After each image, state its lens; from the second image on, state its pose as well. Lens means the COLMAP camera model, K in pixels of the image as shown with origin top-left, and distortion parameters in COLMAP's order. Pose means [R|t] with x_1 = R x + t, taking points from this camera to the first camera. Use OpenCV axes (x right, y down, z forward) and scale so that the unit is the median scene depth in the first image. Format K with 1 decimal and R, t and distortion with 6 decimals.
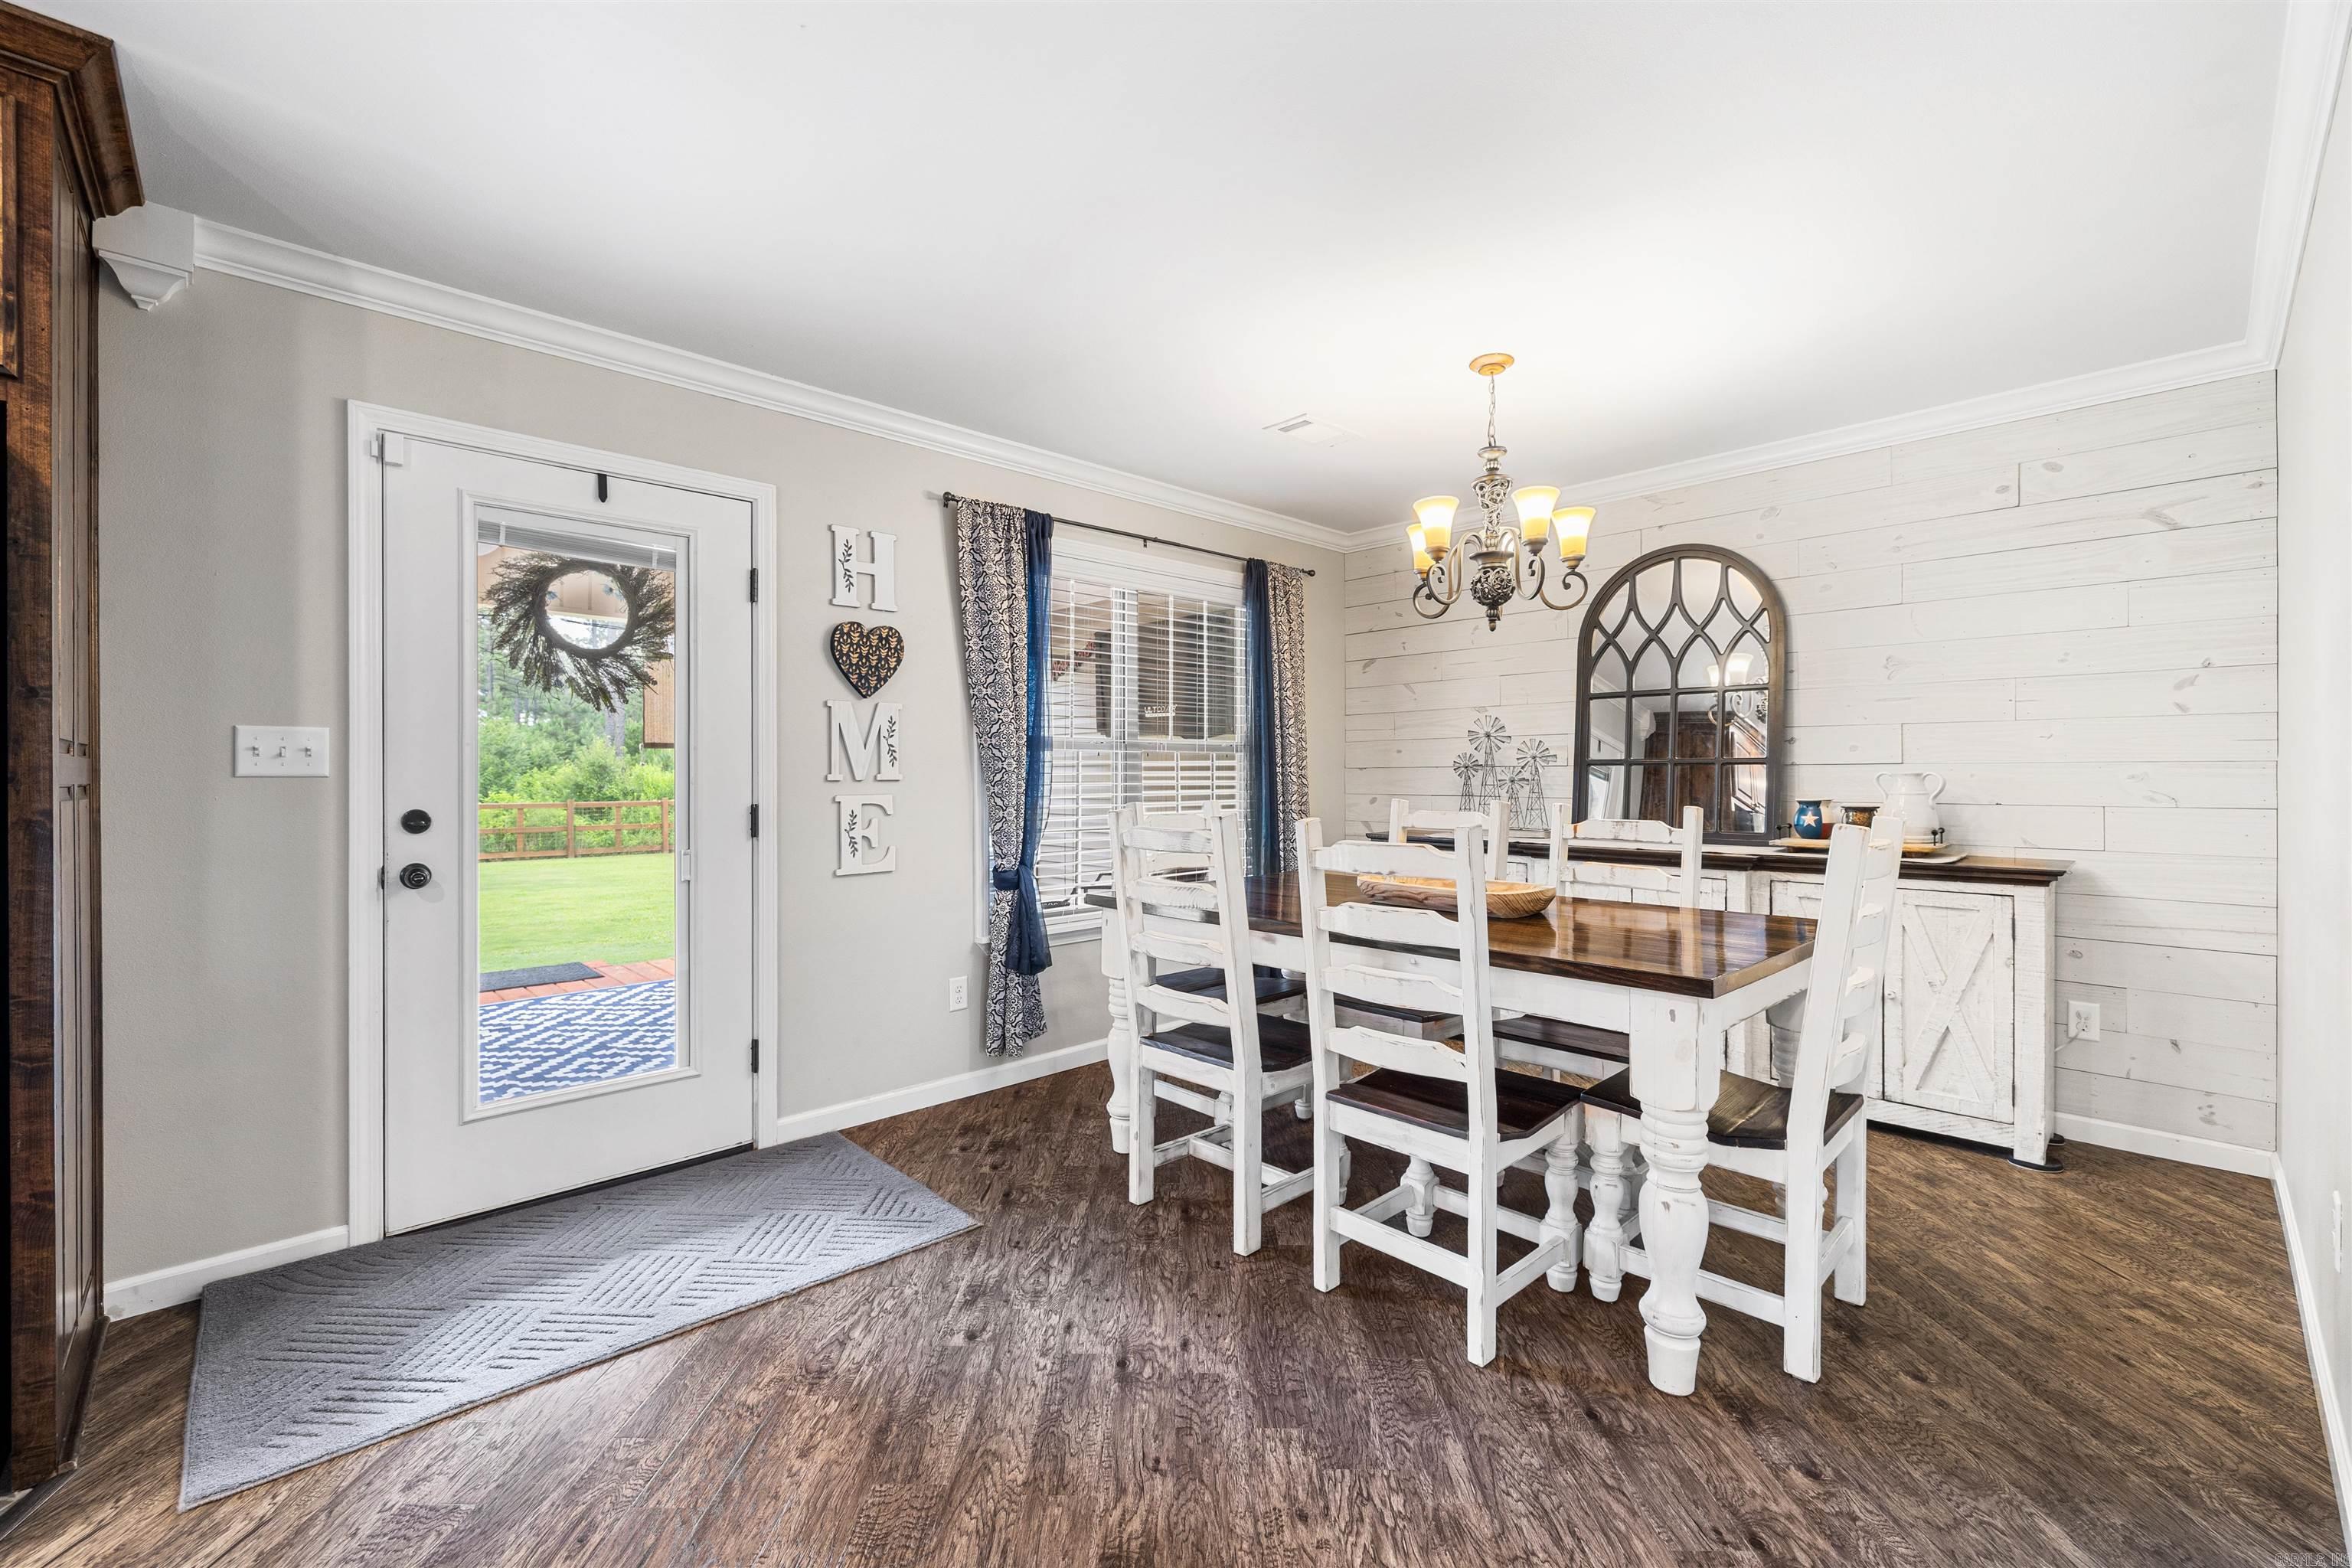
lens RADIAL K [[996.4, 0, 1168.1], [0, 996.4, 770.6], [0, 0, 1]] dist [-0.001324, 0.000084]
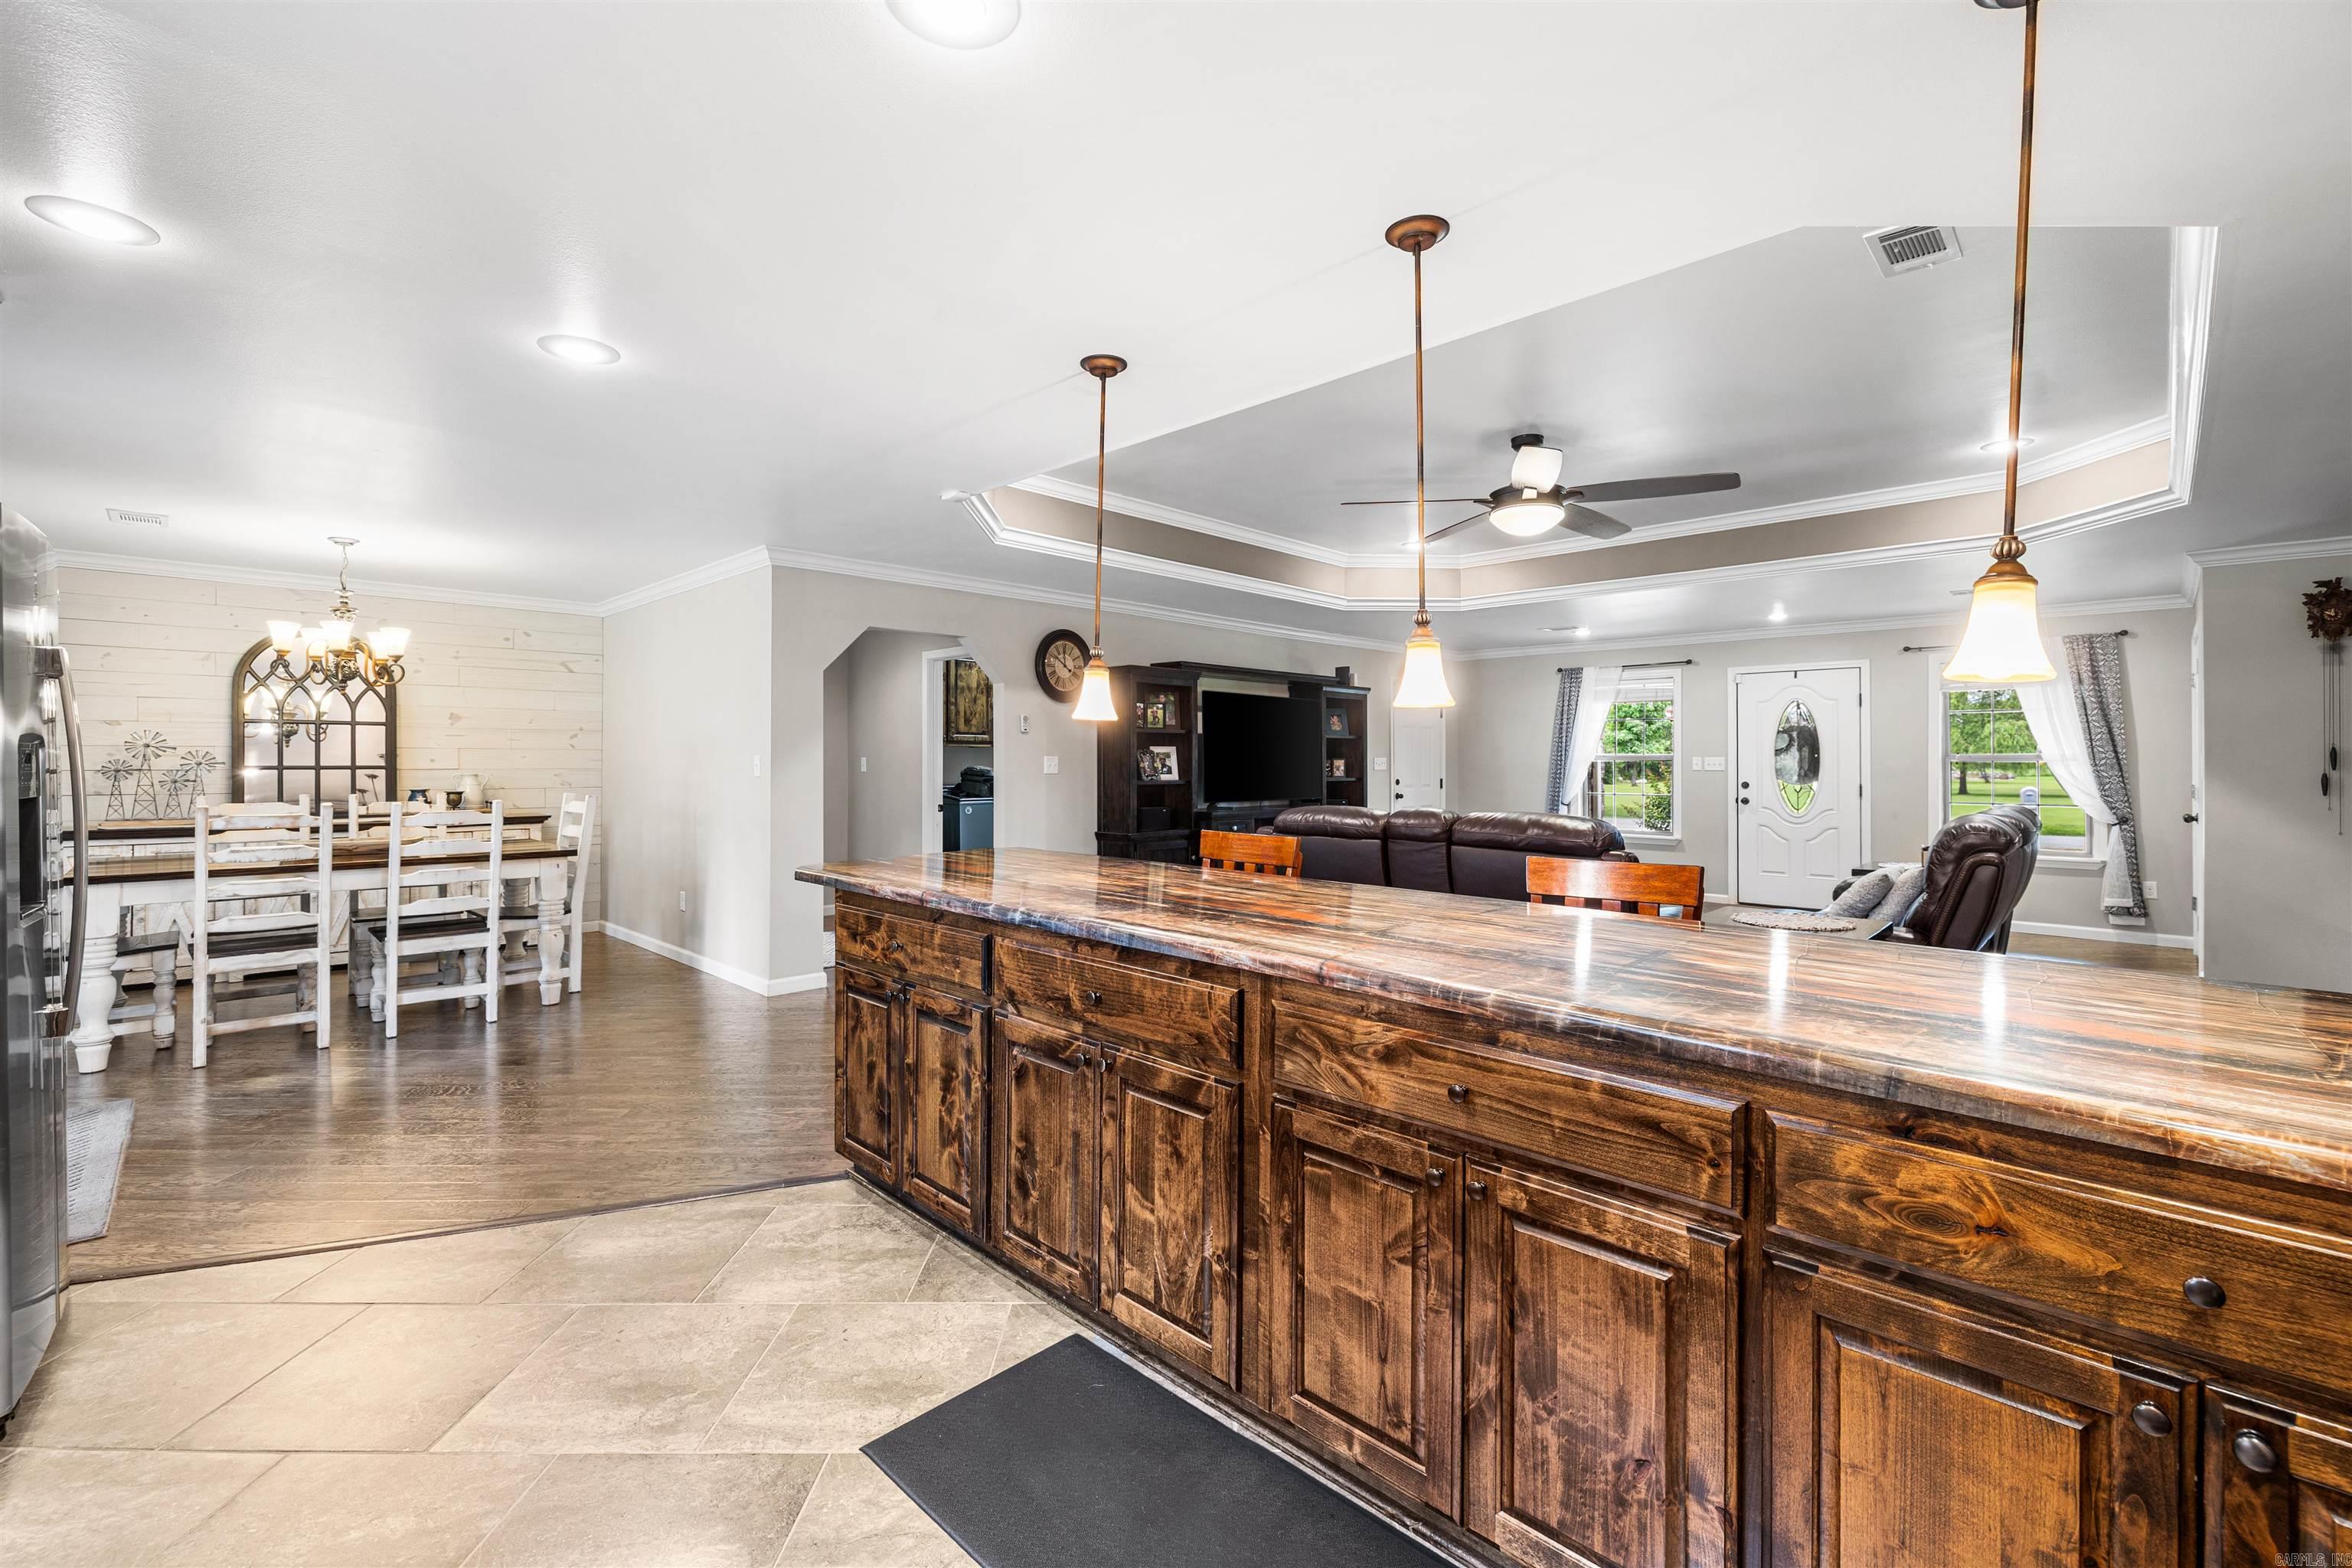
lens RADIAL K [[996.4, 0, 1176.1], [0, 996.4, 771.1], [0, 0, 1]] dist [-0.001324, 0.000084]
pose [[-0.028863, -0.007485, 0.999555, -1.752005], [-0.006786, 0.999950, 0.007292, -0.037292], [-0.999560, -0.006572, -0.028913, -0.479104]]
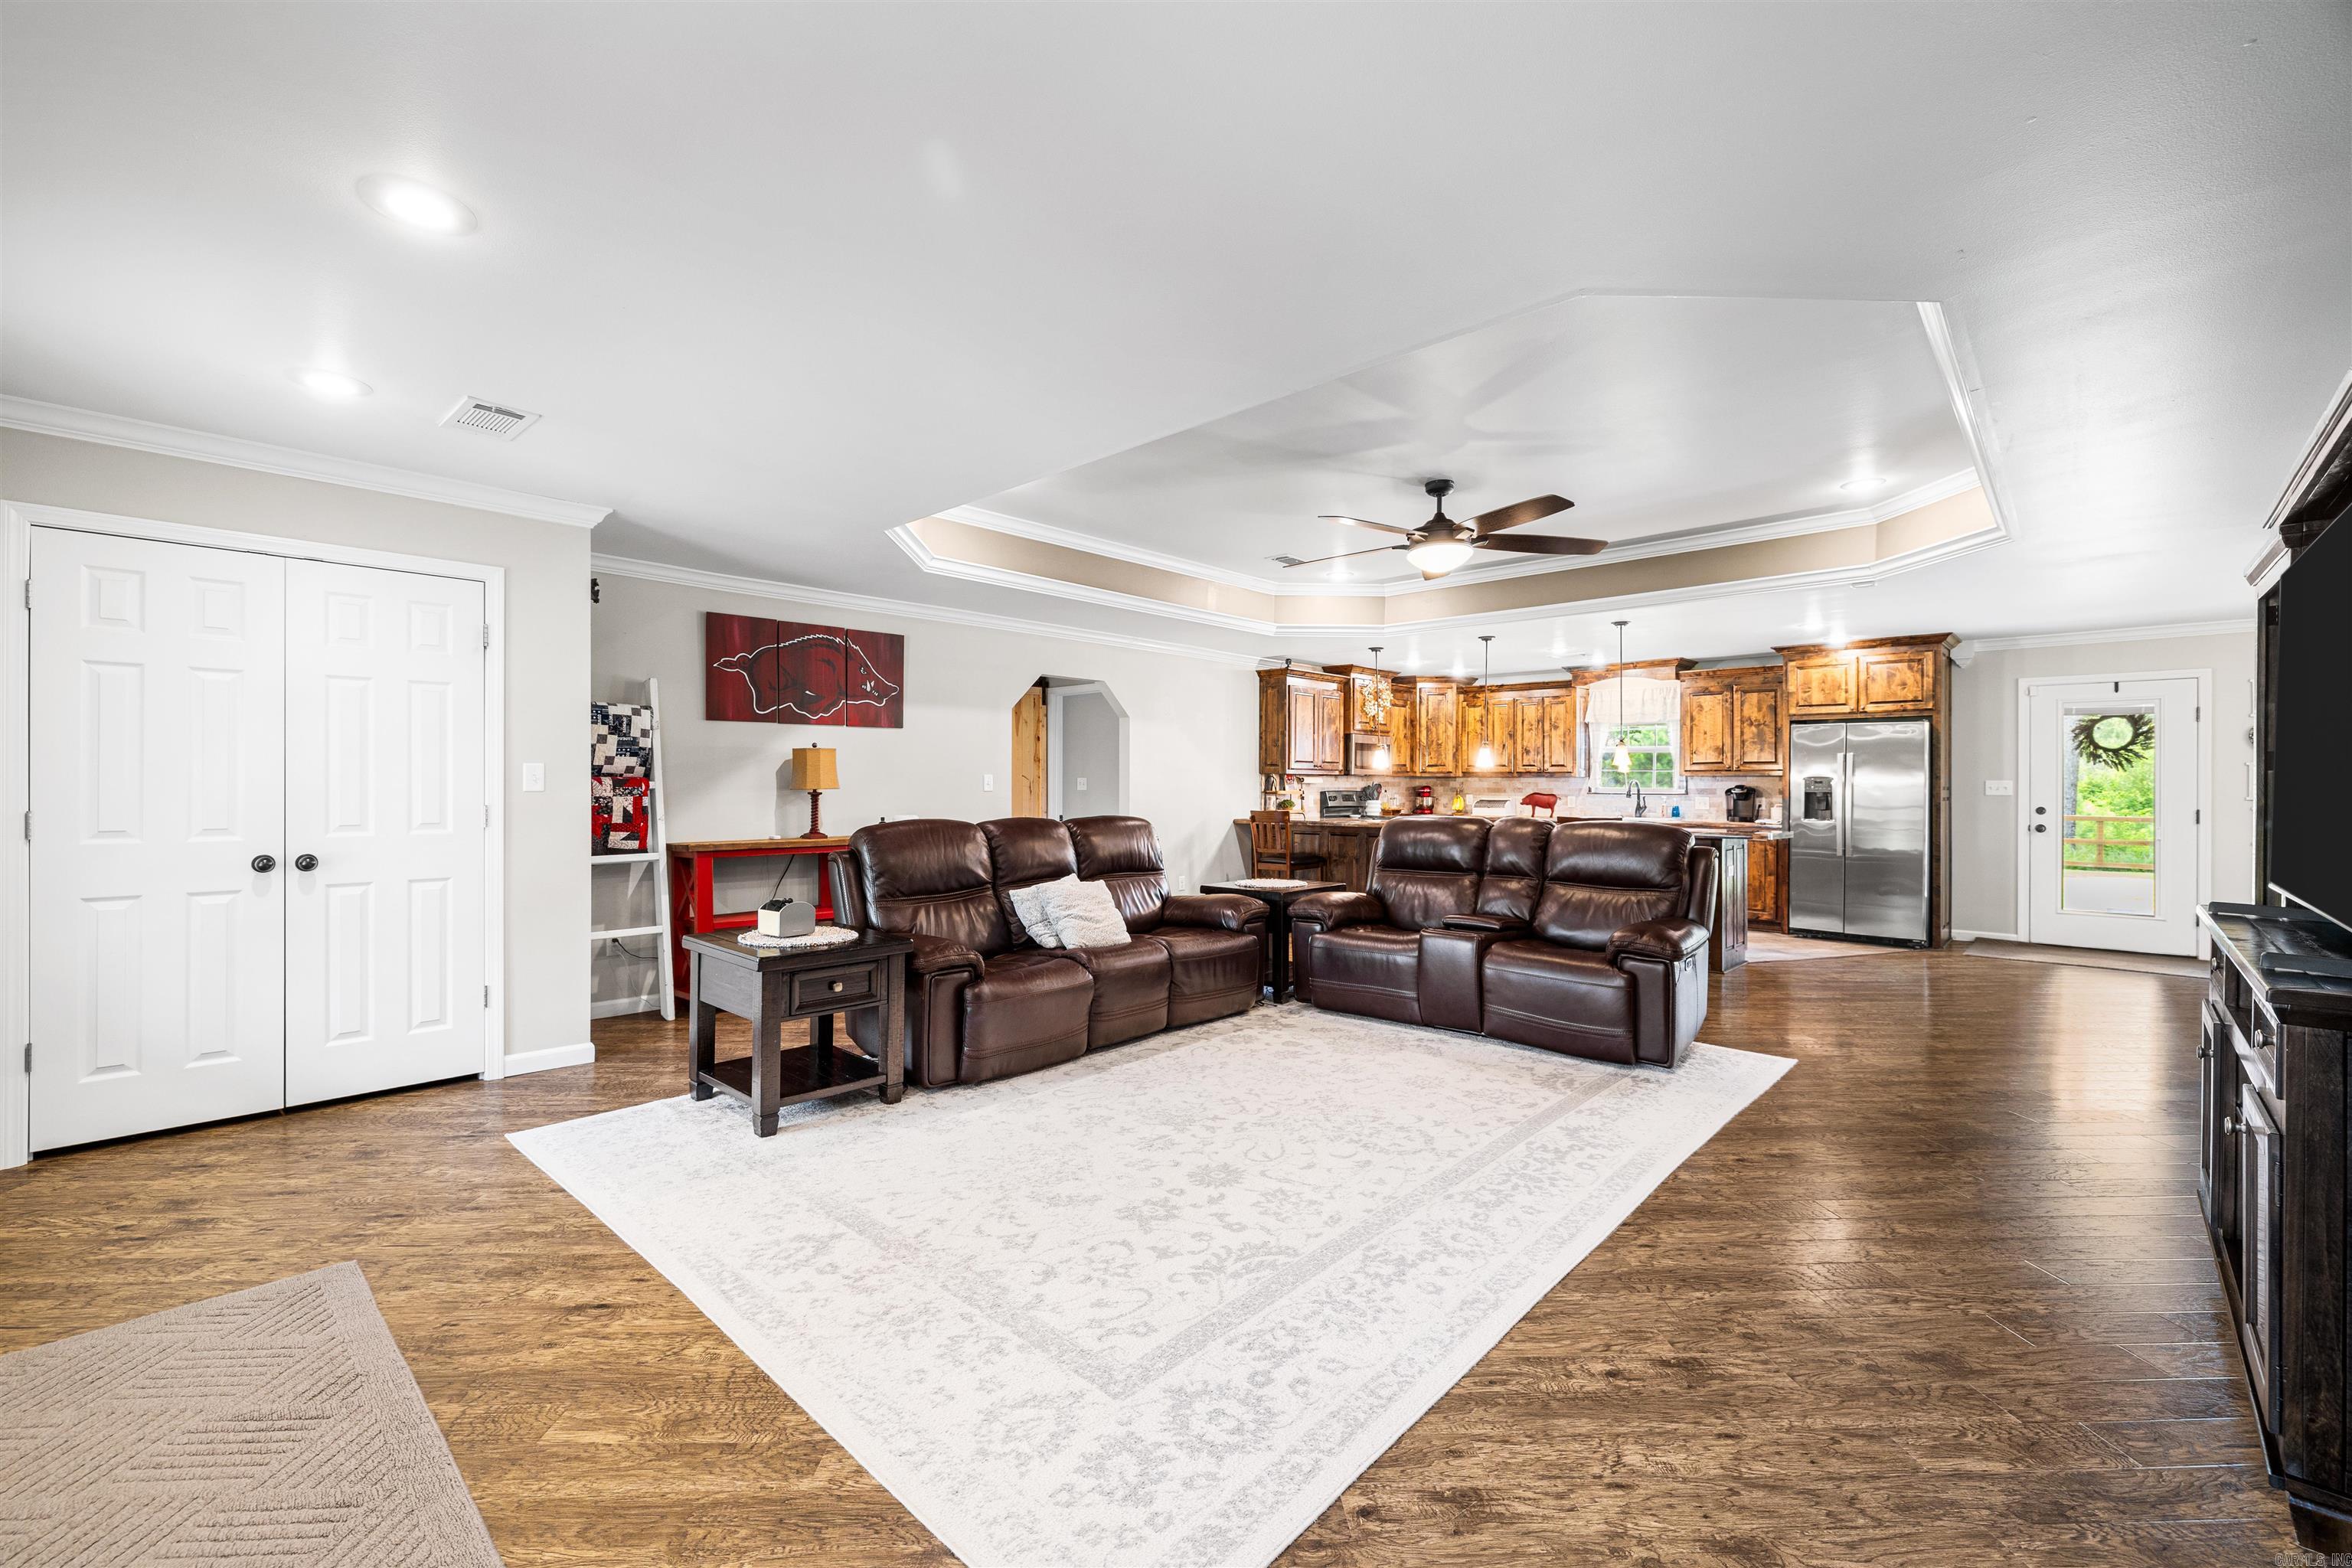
lens RADIAL K [[996.4, 0, 1165.4], [0, 996.4, 783.8], [0, 0, 1]] dist [-0.001324, 0.000084]
pose [[0.067009, 0.001693, -0.997751, 2.194505], [0.000132, 0.999999, 0.001706, -0.038477], [0.997752, -0.000246, 0.067009, -1.959546]]
